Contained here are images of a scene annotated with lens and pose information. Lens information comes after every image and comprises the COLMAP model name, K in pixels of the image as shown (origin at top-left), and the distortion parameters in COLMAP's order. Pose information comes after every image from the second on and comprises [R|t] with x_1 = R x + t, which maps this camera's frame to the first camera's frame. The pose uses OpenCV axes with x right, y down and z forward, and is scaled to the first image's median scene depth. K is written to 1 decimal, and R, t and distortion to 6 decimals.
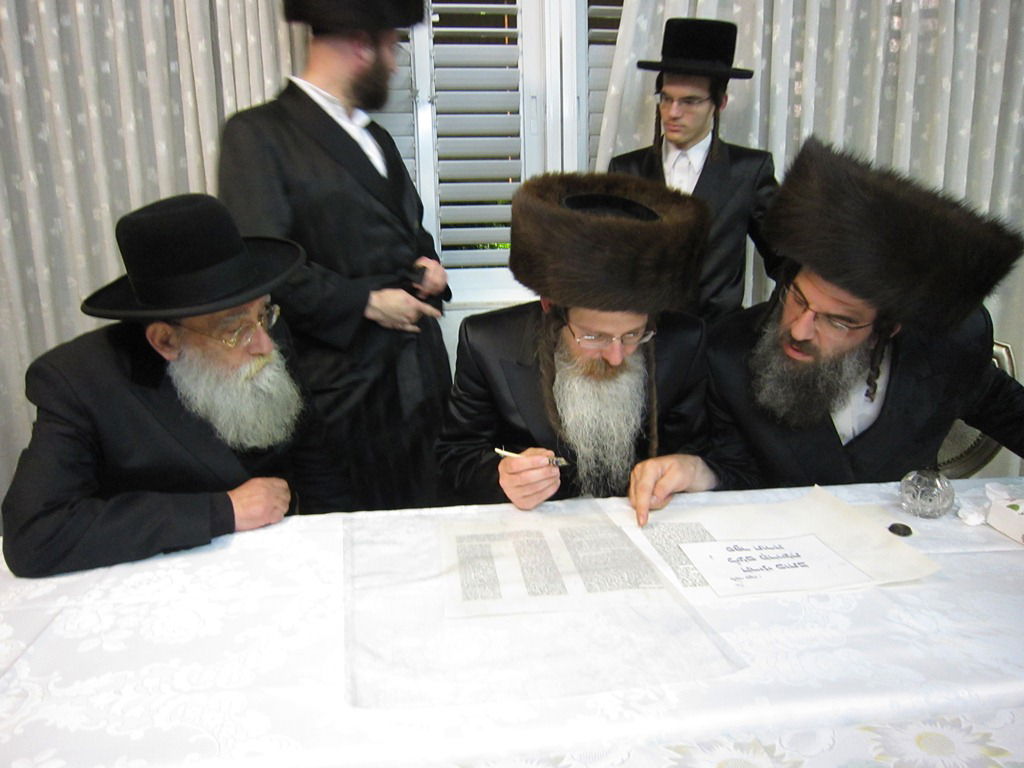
lens RADIAL K [[731.1, 0, 511.9], [0, 731.1, 381.0], [0, 0, 1]] dist [-0.041332, 0.008374]
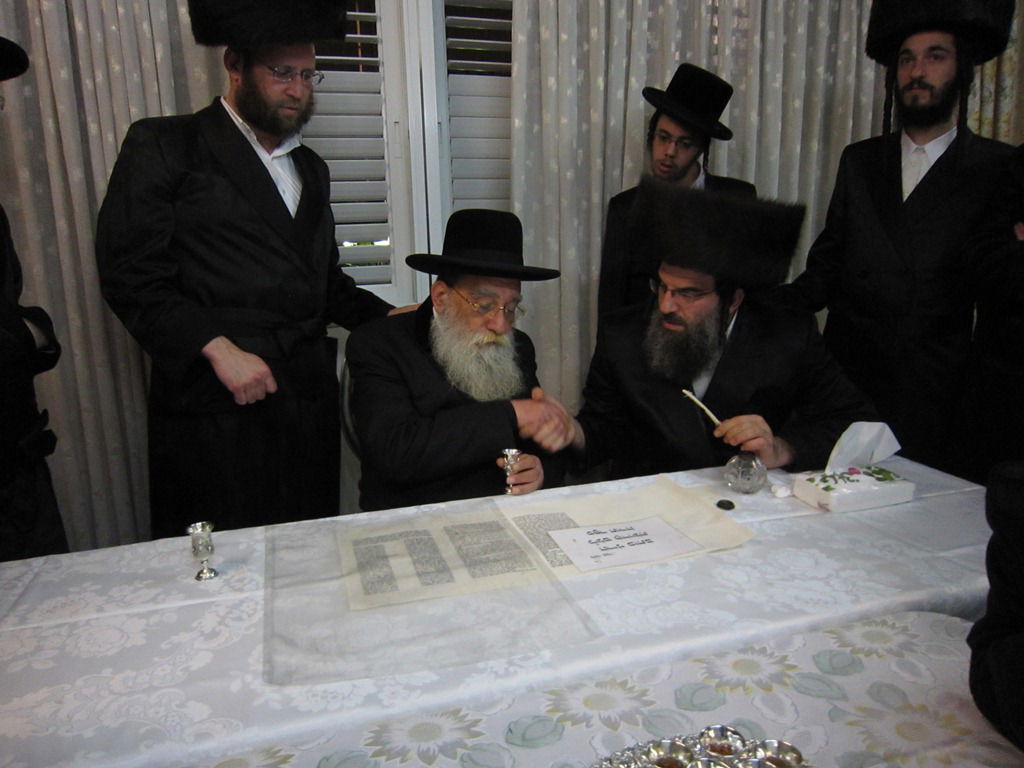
lens RADIAL K [[731.1, 0, 506.7], [0, 731.1, 382.2], [0, 0, 1]] dist [-0.041332, 0.008374]
pose [[0.983548, -0.044487, 0.175084, -0.029767], [0.043739, 0.999010, 0.008134, -0.027268], [-0.175273, -0.000342, 0.984520, -0.147600]]
